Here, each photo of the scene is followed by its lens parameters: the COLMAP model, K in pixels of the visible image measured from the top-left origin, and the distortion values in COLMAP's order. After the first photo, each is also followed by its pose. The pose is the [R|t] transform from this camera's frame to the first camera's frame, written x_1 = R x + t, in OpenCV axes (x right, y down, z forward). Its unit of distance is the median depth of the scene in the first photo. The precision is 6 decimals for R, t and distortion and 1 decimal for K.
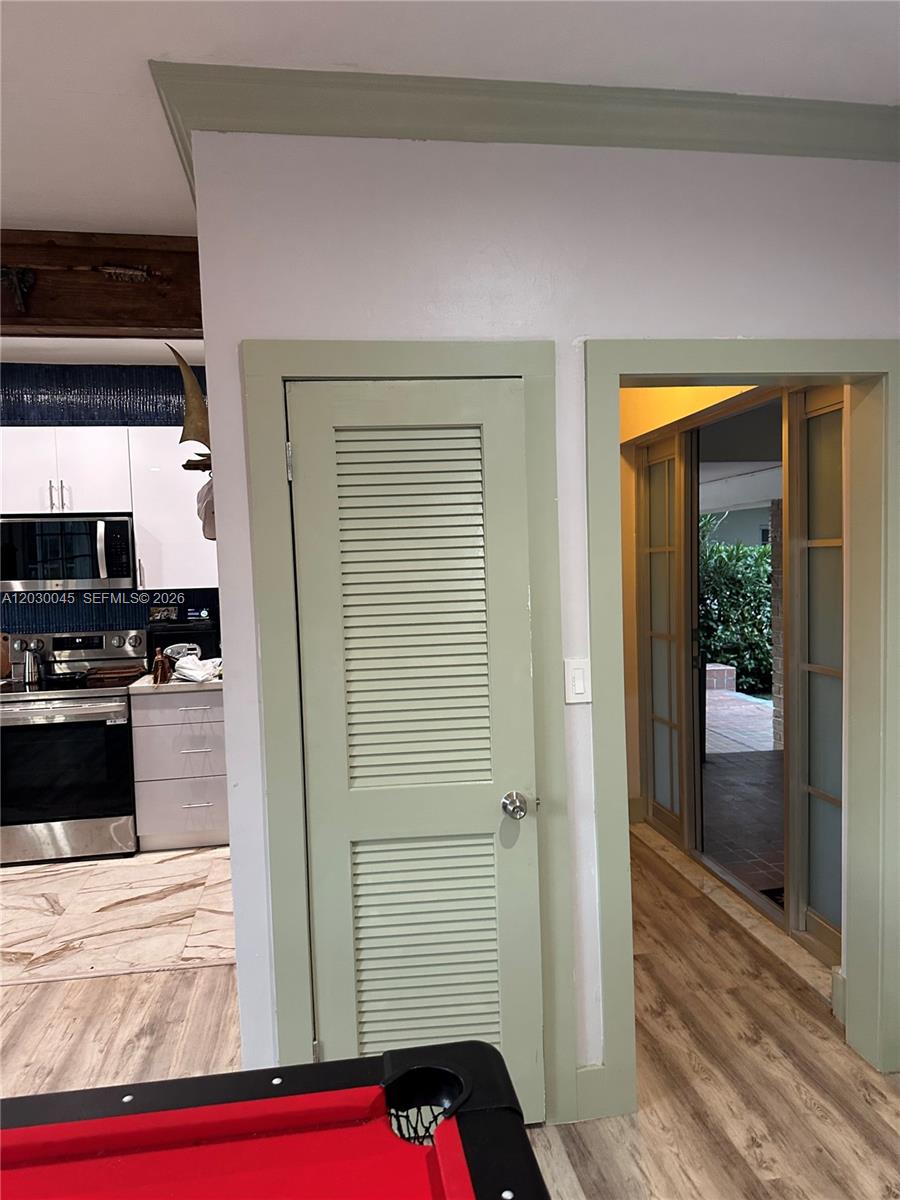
lens RADIAL K [[862.6, 0, 450.0], [0, 862.6, 600.0], [0, 0, 1]] dist [0.002710, -0.010110]
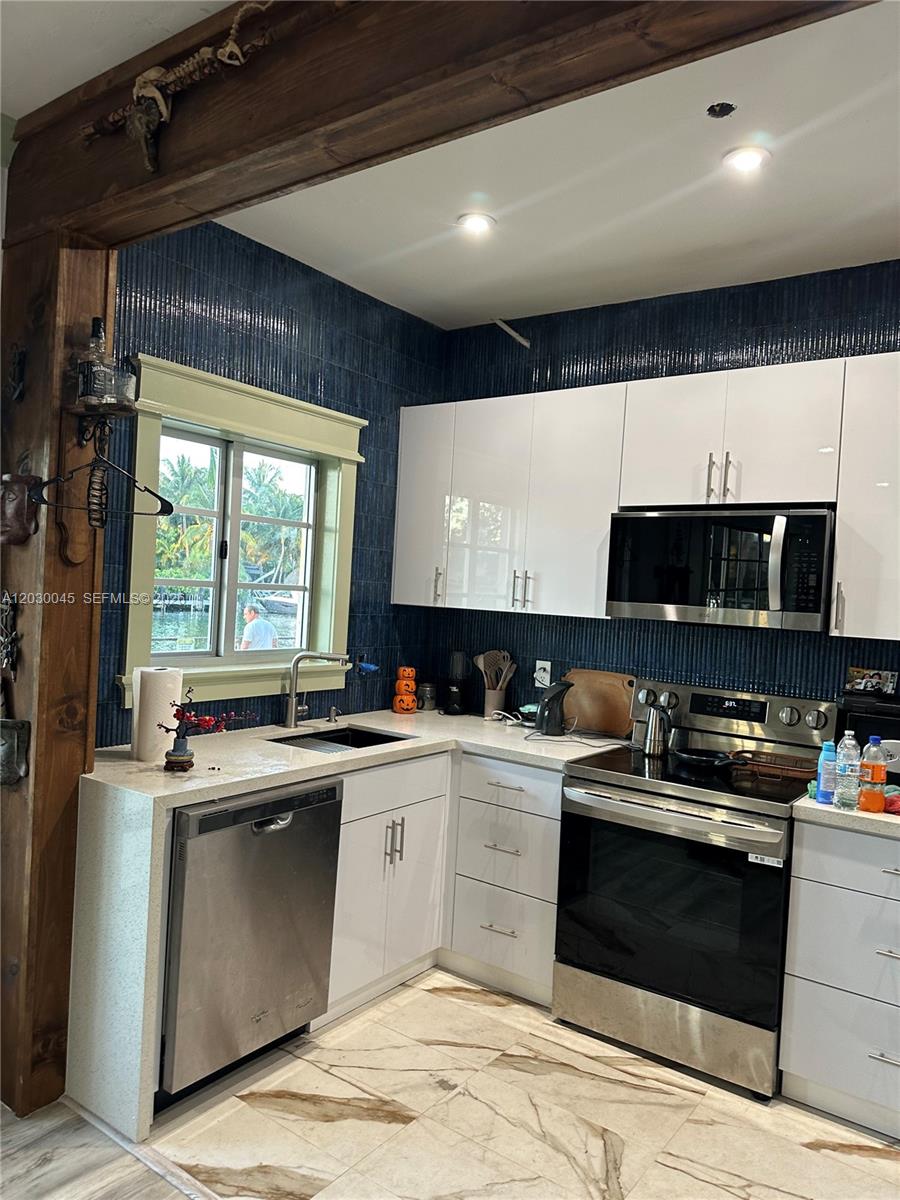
lens RADIAL K [[842.0, 0, 450.0], [0, 842.0, 600.0], [0, 0, 1]] dist [0.043780, -0.062054]
pose [[0.701401, 0.079411, -0.708330, -0.146546], [-0.113110, 0.993582, -0.000613, -0.006388], [0.703735, 0.080549, 0.705881, 0.435673]]
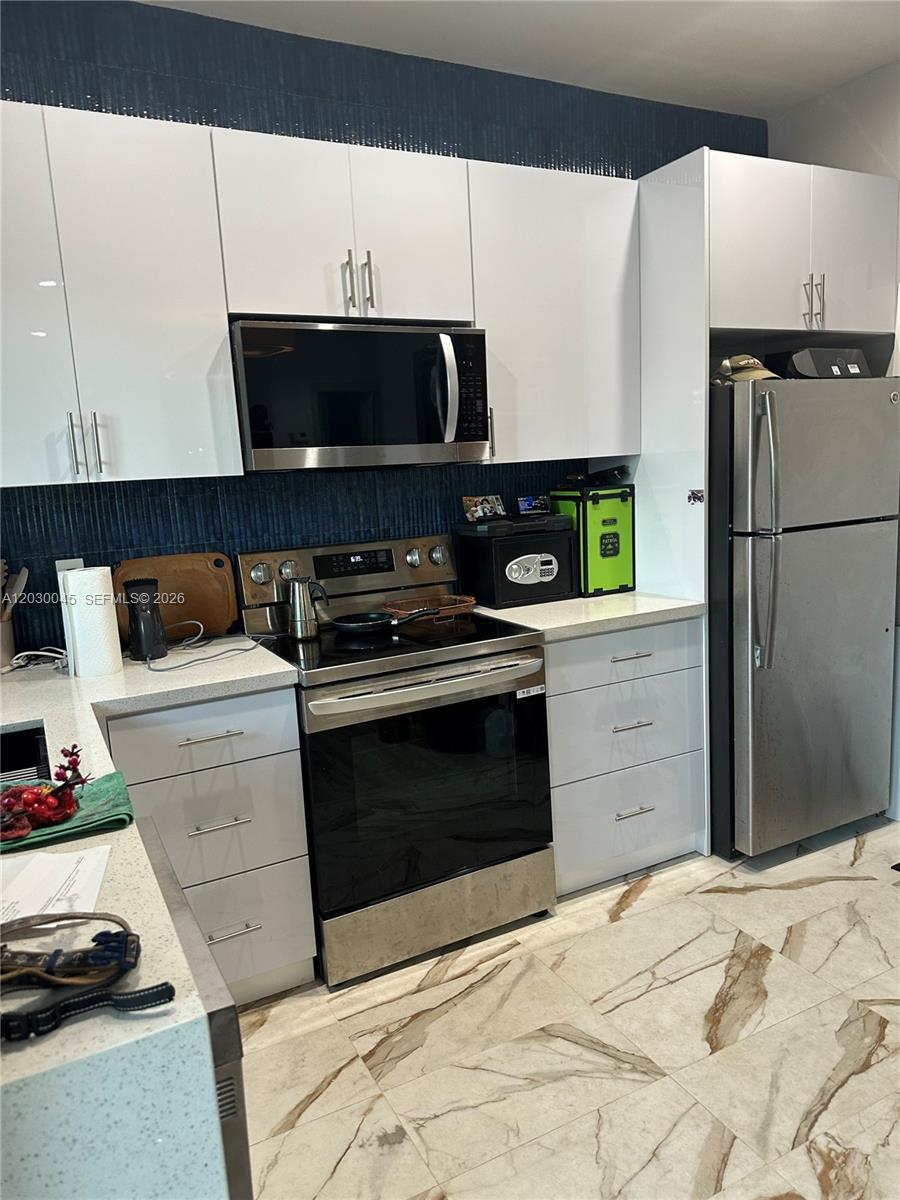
lens RADIAL K [[842.0, 0, 450.0], [0, 842.0, 600.0], [0, 0, 1]] dist [0.043780, -0.062054]
pose [[0.947426, -0.068244, 0.312613, -0.598445], [0.040454, 0.994699, 0.094541, 0.026316], [-0.317407, -0.076924, 0.945164, 0.492047]]
